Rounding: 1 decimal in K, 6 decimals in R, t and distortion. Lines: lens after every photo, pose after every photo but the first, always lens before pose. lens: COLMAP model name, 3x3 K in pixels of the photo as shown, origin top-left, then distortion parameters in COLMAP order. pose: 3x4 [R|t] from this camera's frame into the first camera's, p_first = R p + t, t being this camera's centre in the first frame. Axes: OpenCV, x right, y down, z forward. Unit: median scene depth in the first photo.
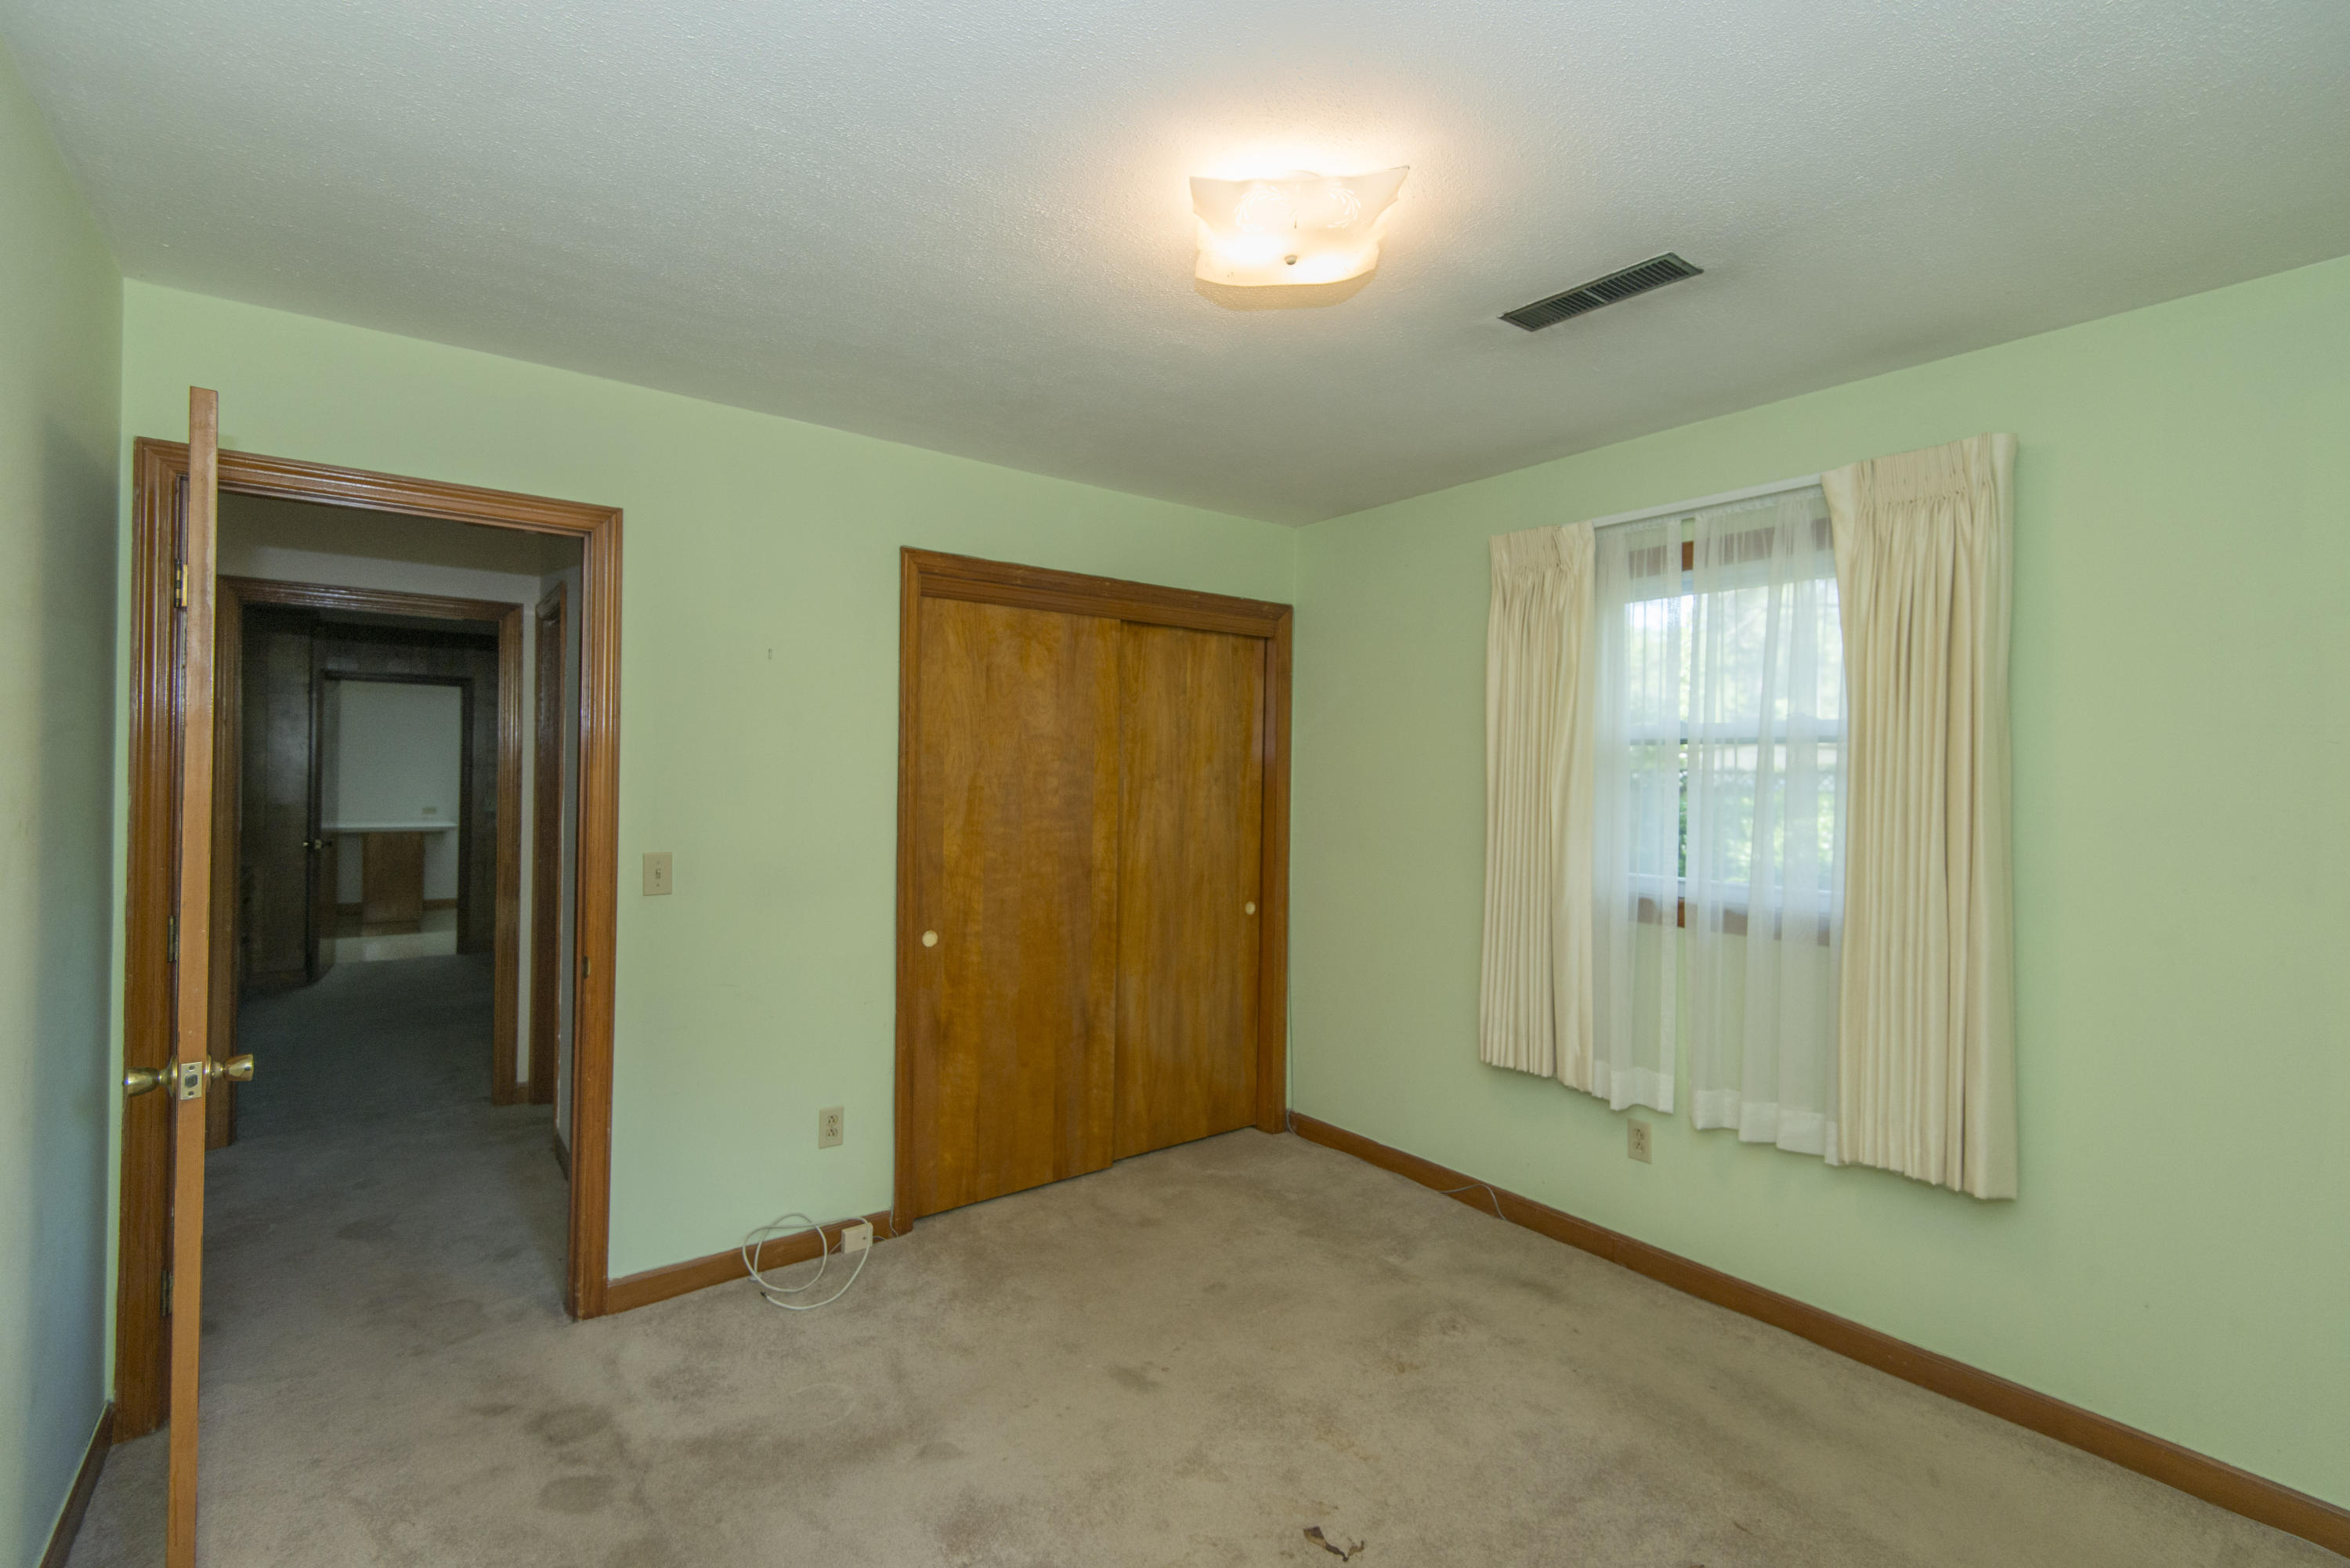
lens RADIAL K [[1060.1, 0, 1179.2], [0, 1060.1, 776.2], [0, 0, 1]] dist [0.021453, -0.011640]
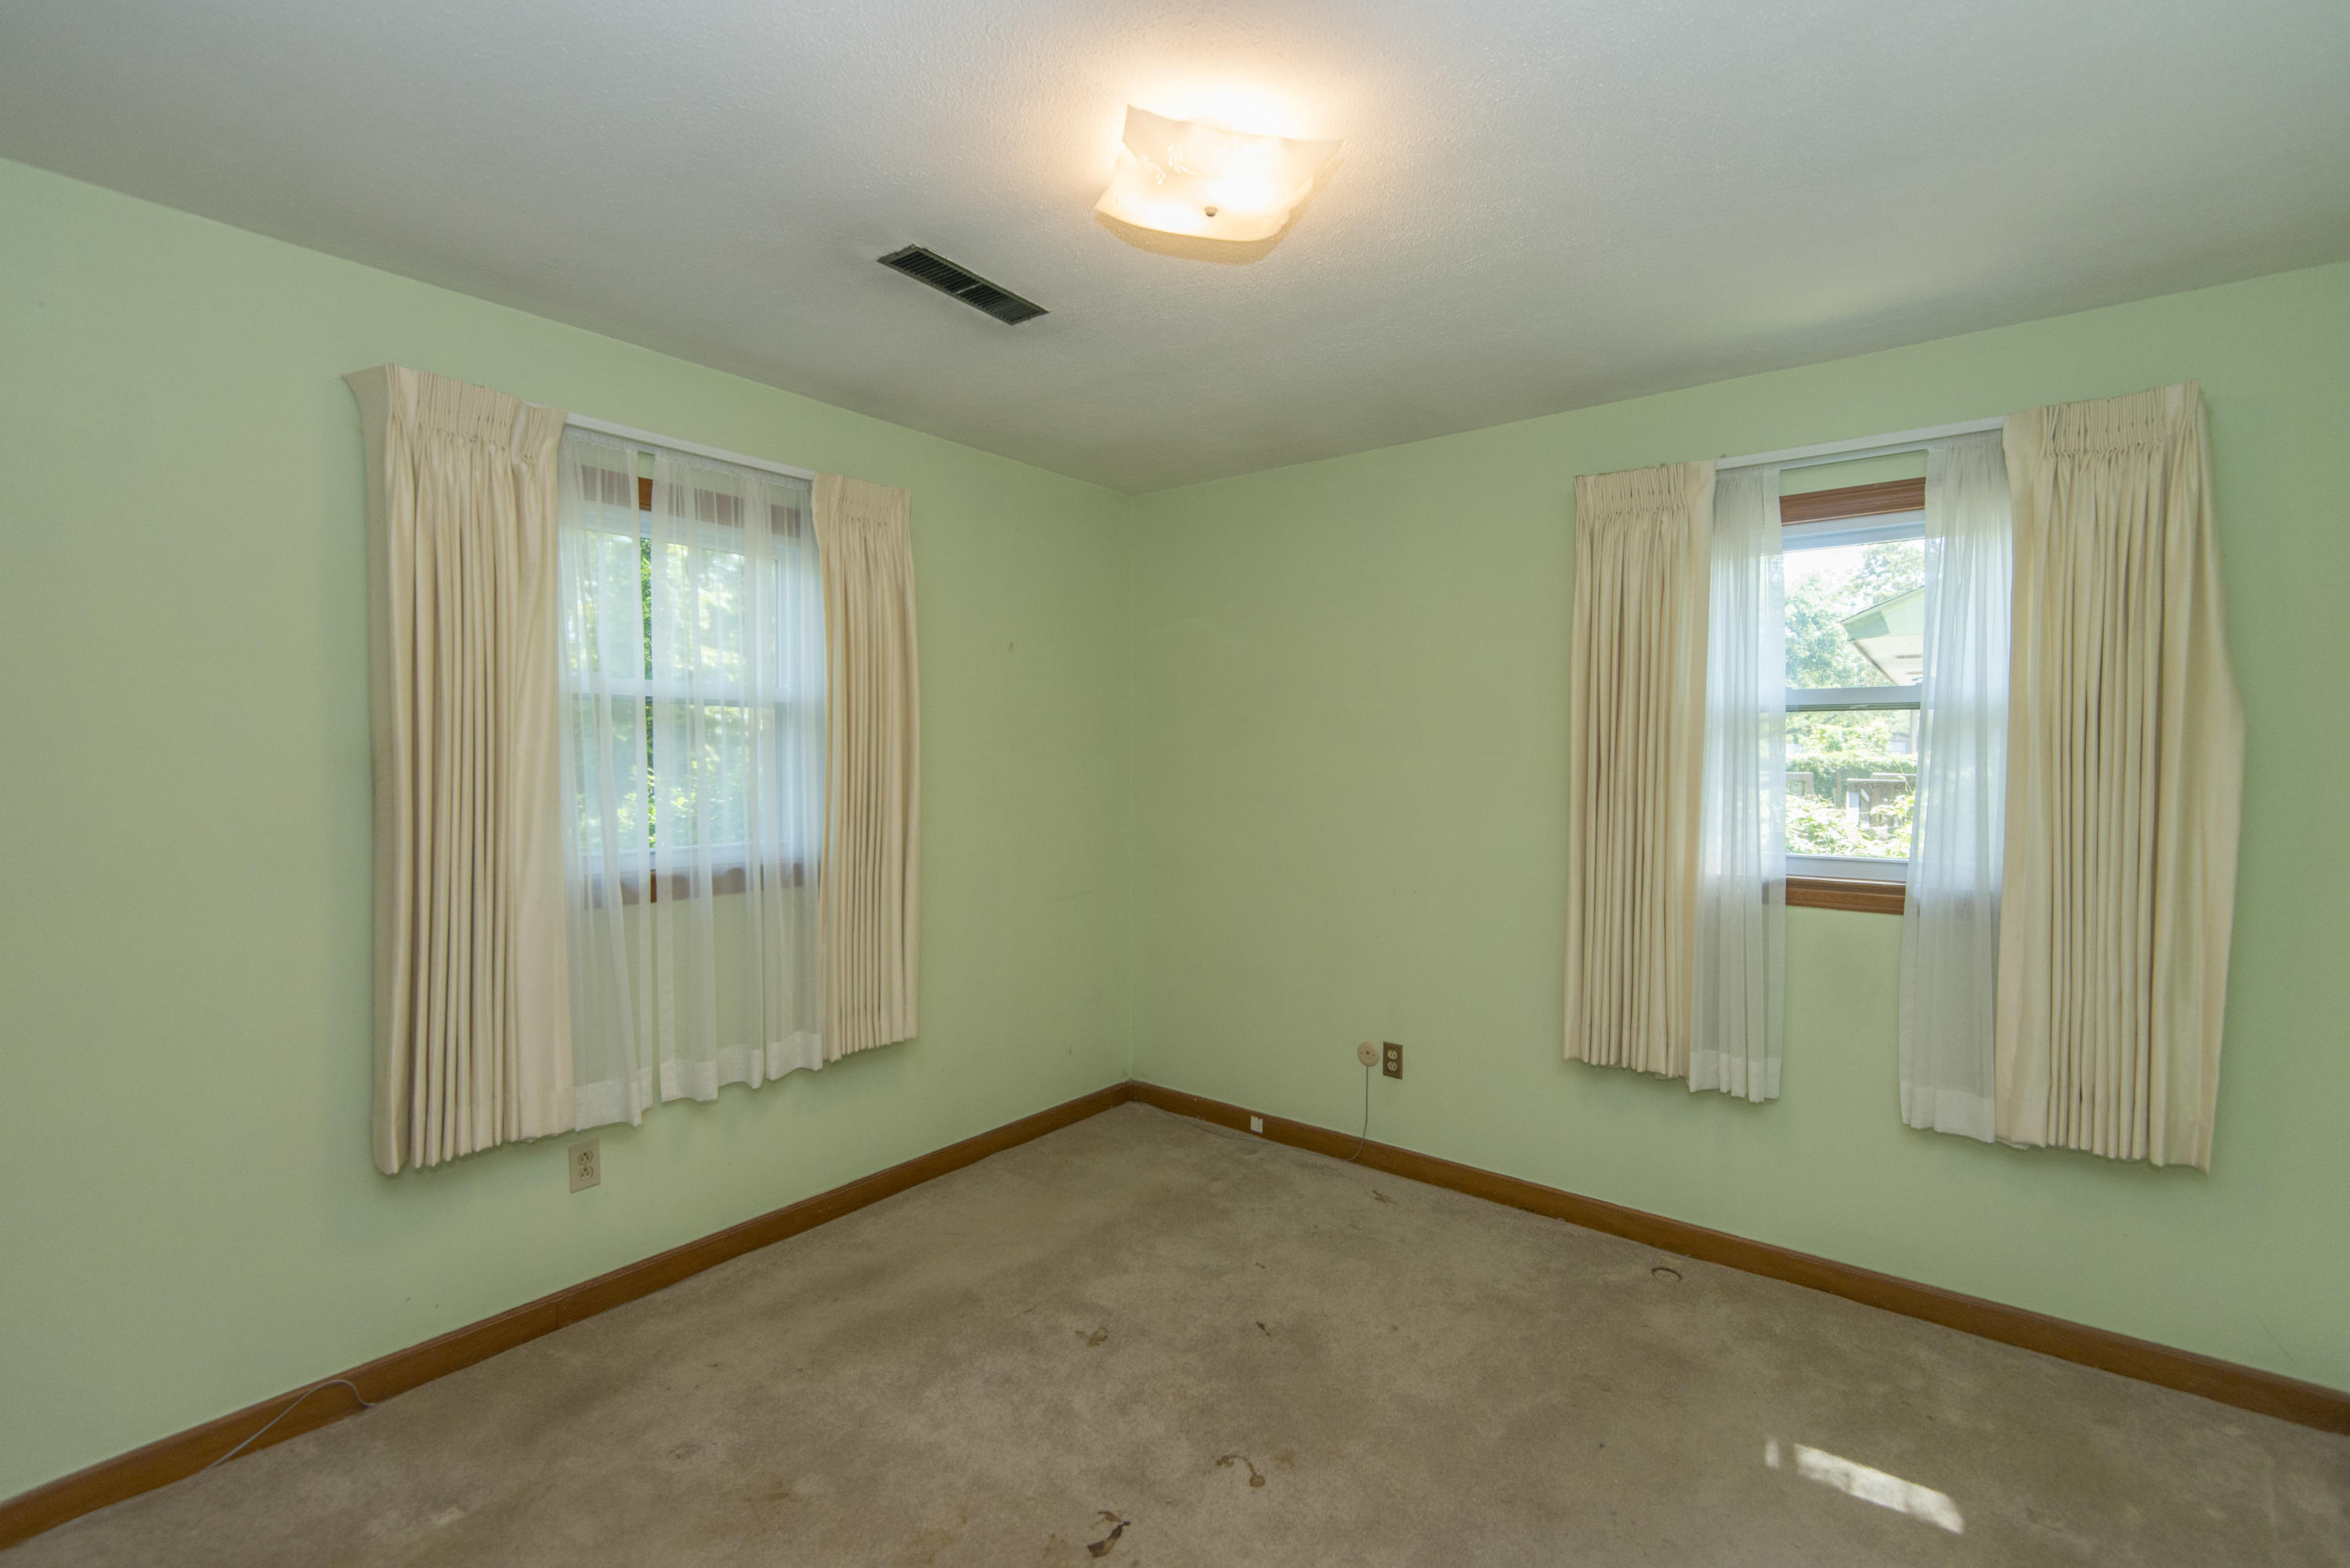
lens RADIAL K [[1060.1, 0, 1179.2], [0, 1060.1, 776.2], [0, 0, 1]] dist [0.021453, -0.011640]
pose [[-0.261427, -0.035942, 0.964554, -0.550075], [-0.009452, 0.999354, 0.034677, -0.002543], [-0.965177, -0.000052, -0.261598, 0.836466]]
